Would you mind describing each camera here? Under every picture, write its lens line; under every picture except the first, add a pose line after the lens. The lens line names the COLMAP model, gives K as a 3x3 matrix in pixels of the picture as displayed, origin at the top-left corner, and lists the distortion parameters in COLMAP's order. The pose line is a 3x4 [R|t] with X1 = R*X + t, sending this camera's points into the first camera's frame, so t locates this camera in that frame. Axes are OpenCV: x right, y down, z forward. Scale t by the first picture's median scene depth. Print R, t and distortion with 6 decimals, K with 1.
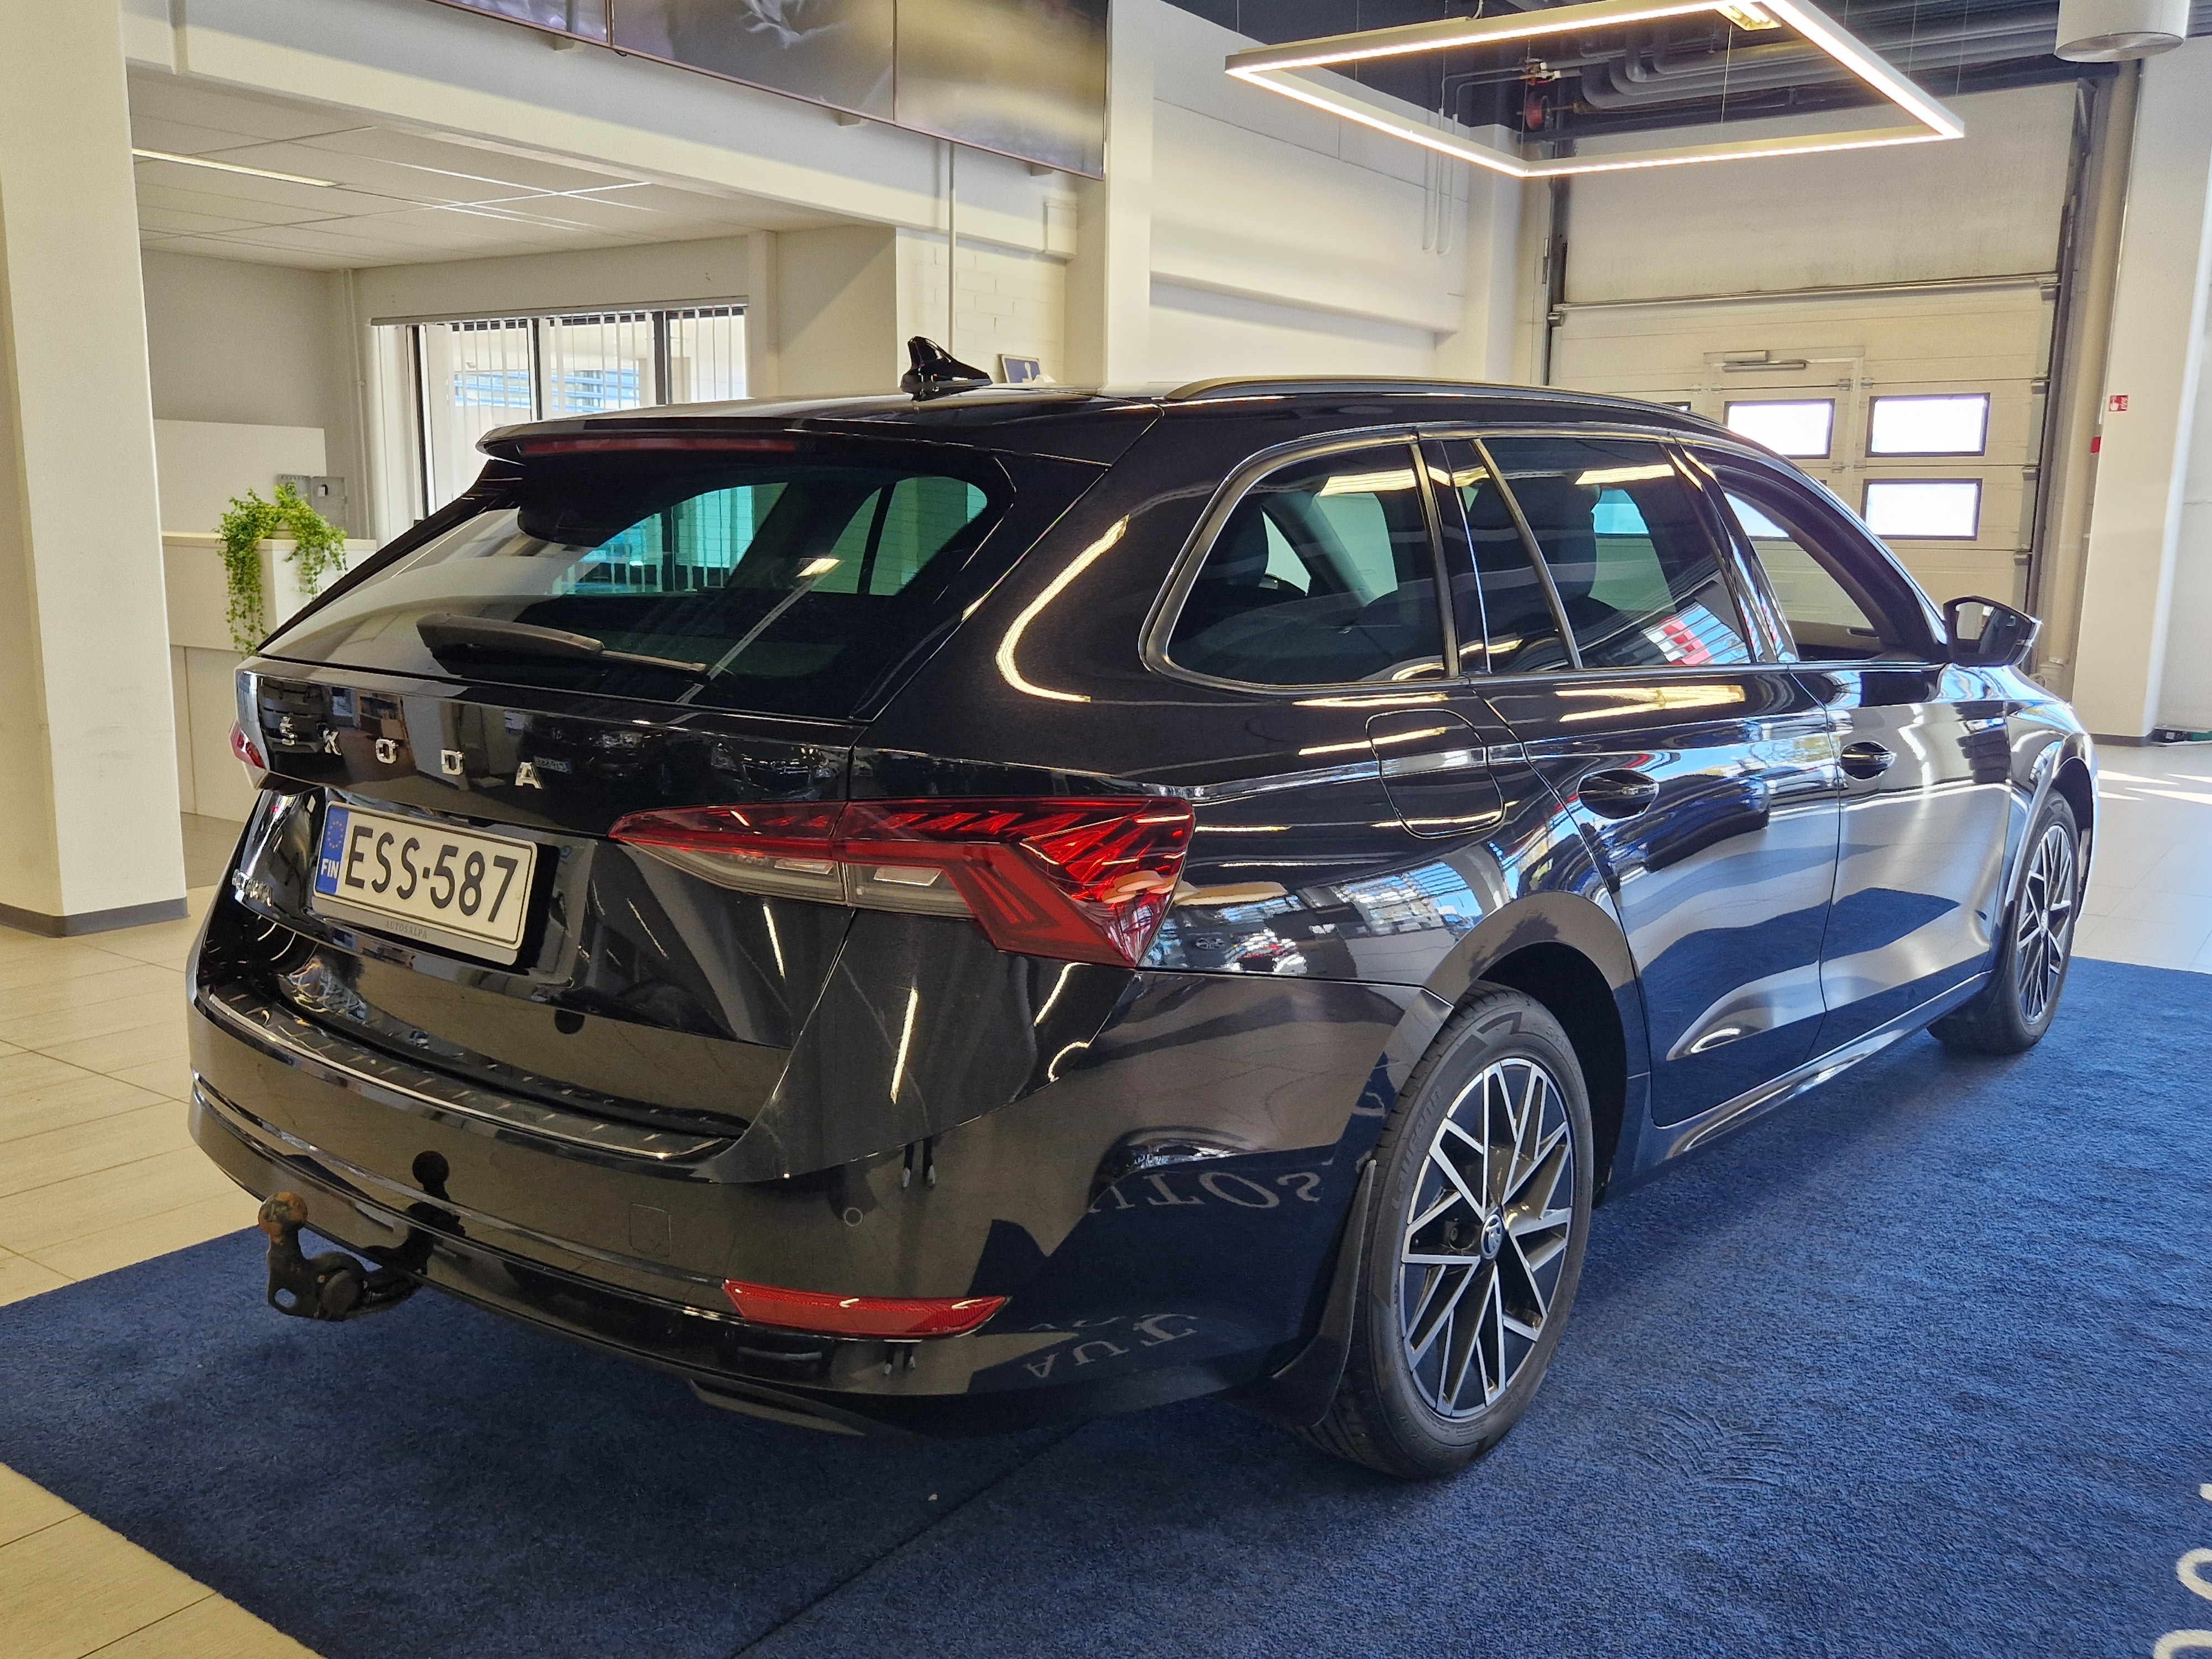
lens RADIAL K [[1842.3, 0, 1112.8], [0, 1842.3, 829.1], [0, 0, 1]] dist [0.044805, -0.037116]
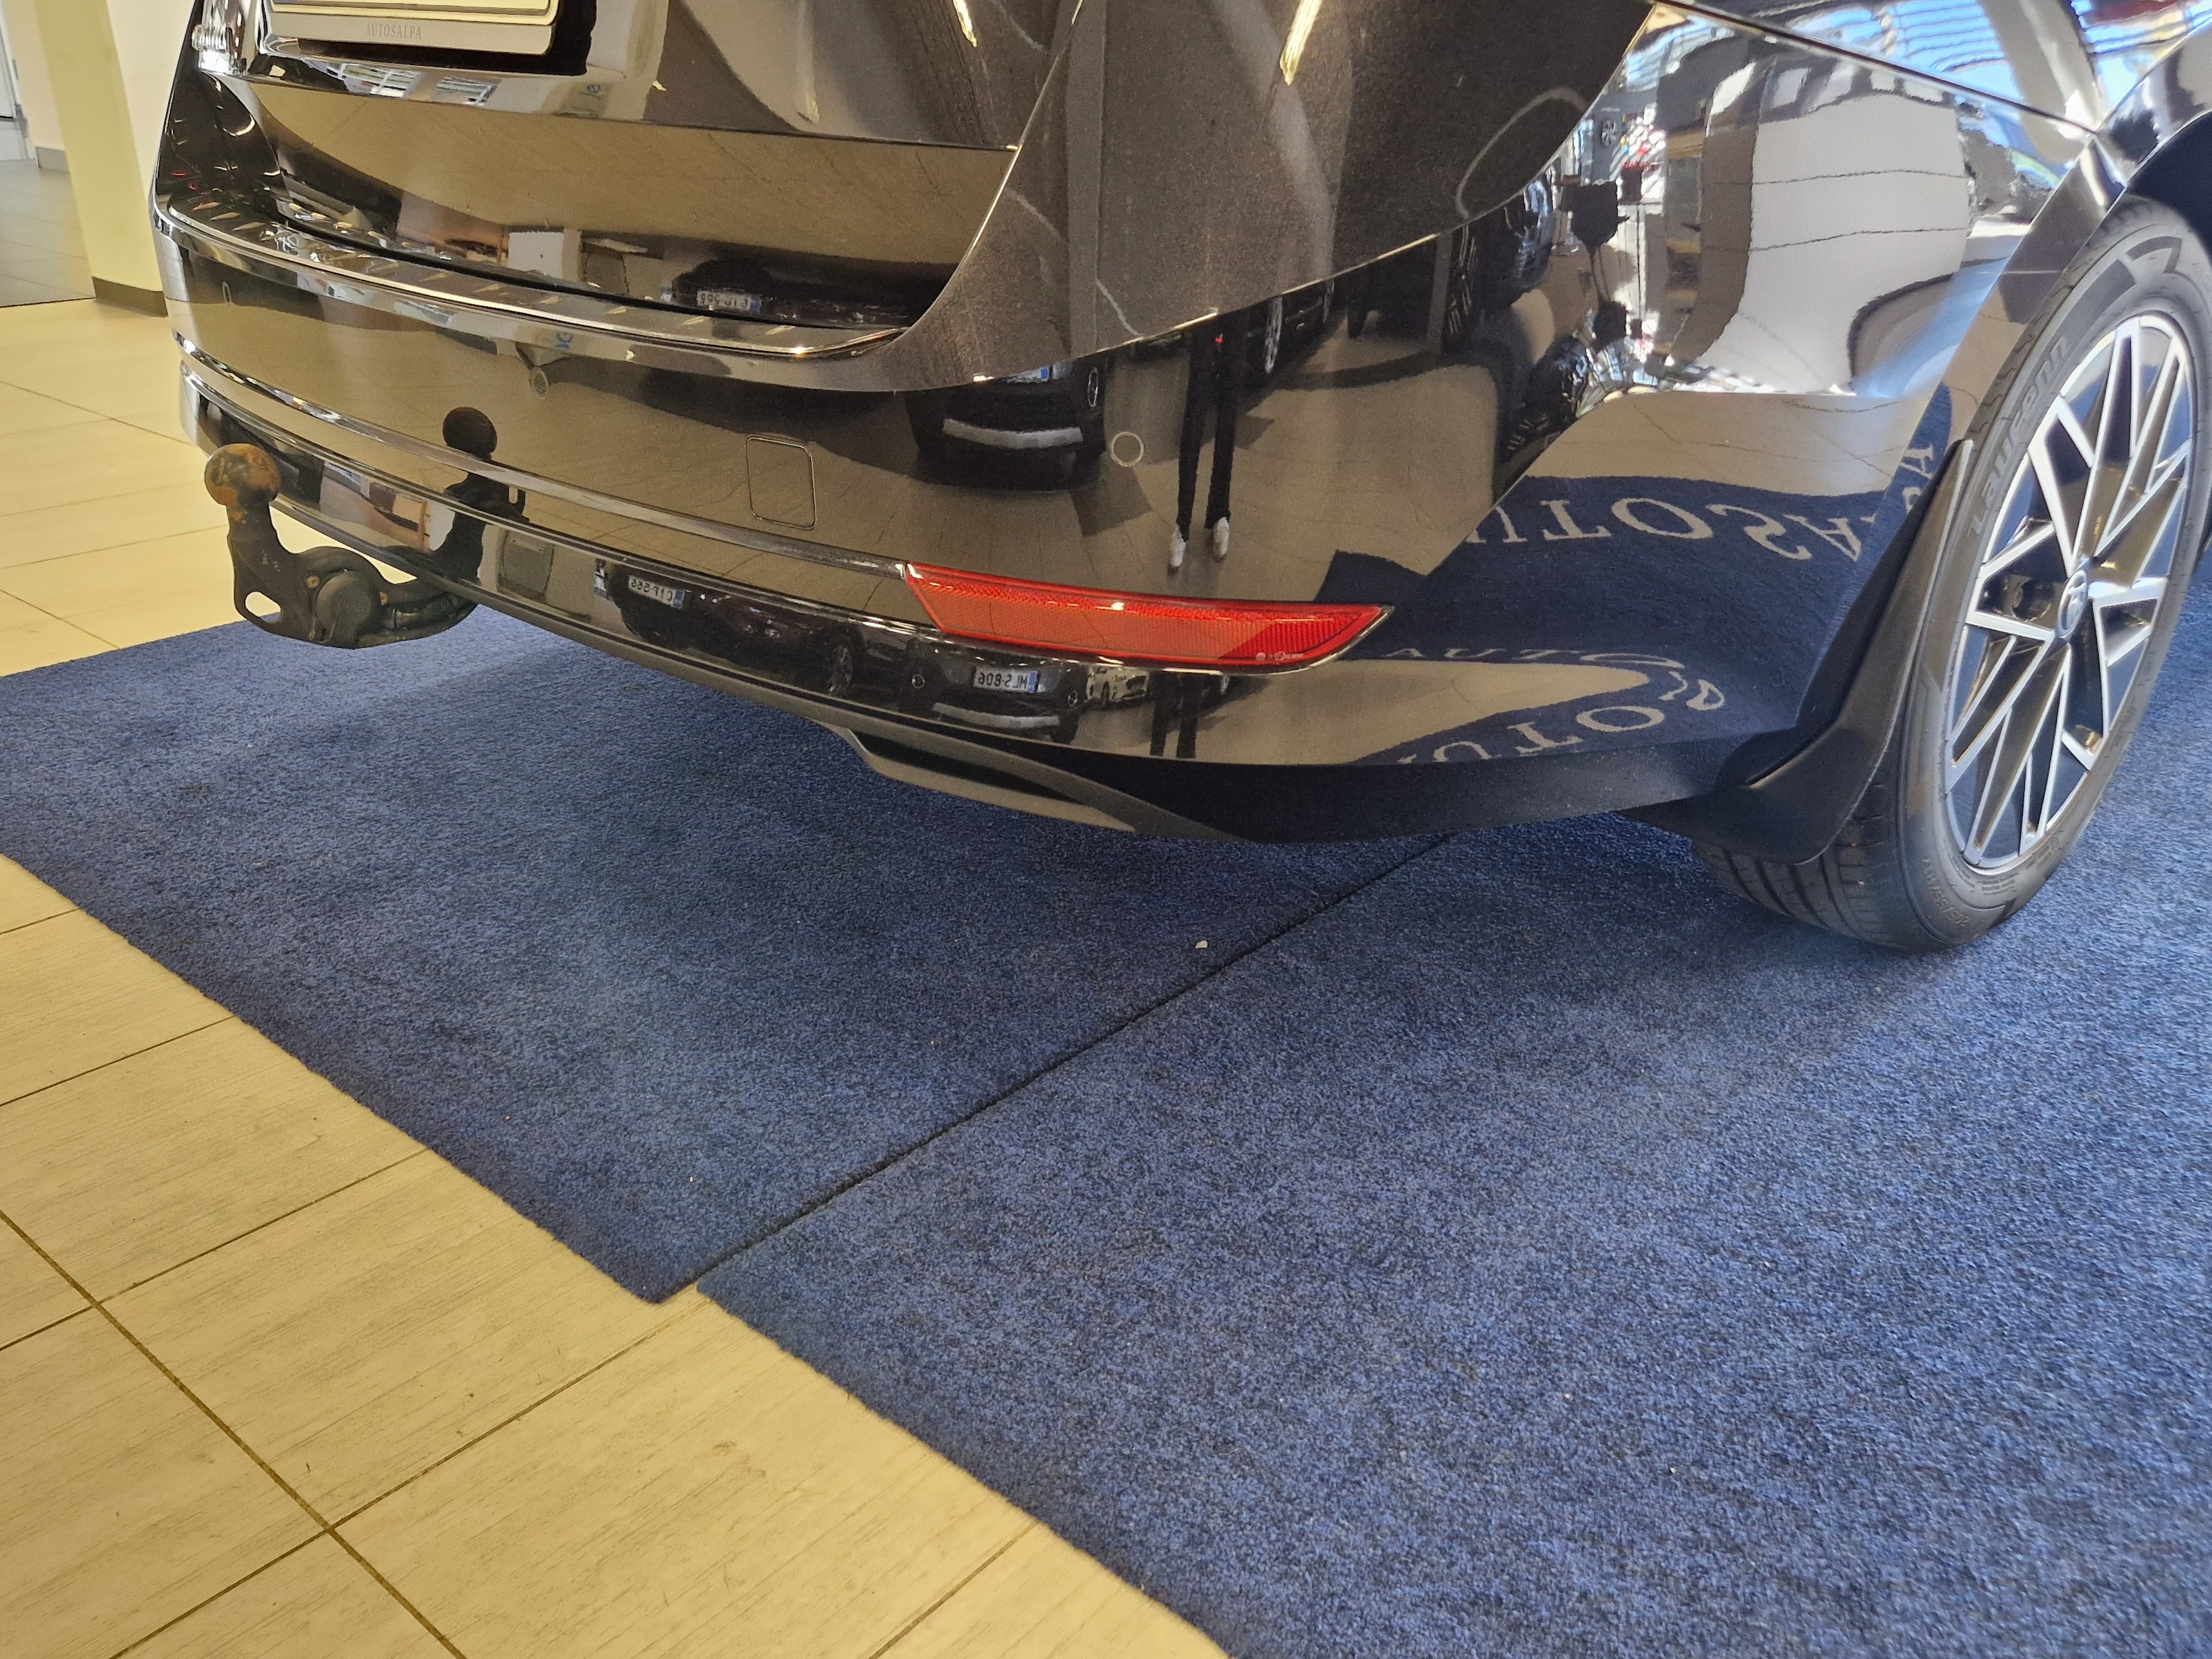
lens RADIAL K [[1842.3, 0, 1101.4], [0, 1842.3, 821.1], [0, 0, 1]] dist [0.044805, -0.037116]
pose [[0.994364, 0.037323, -0.099232, -0.069906], [-0.010737, 0.966625, 0.255969, 0.138290], [0.105474, -0.253461, 0.961578, 0.336622]]
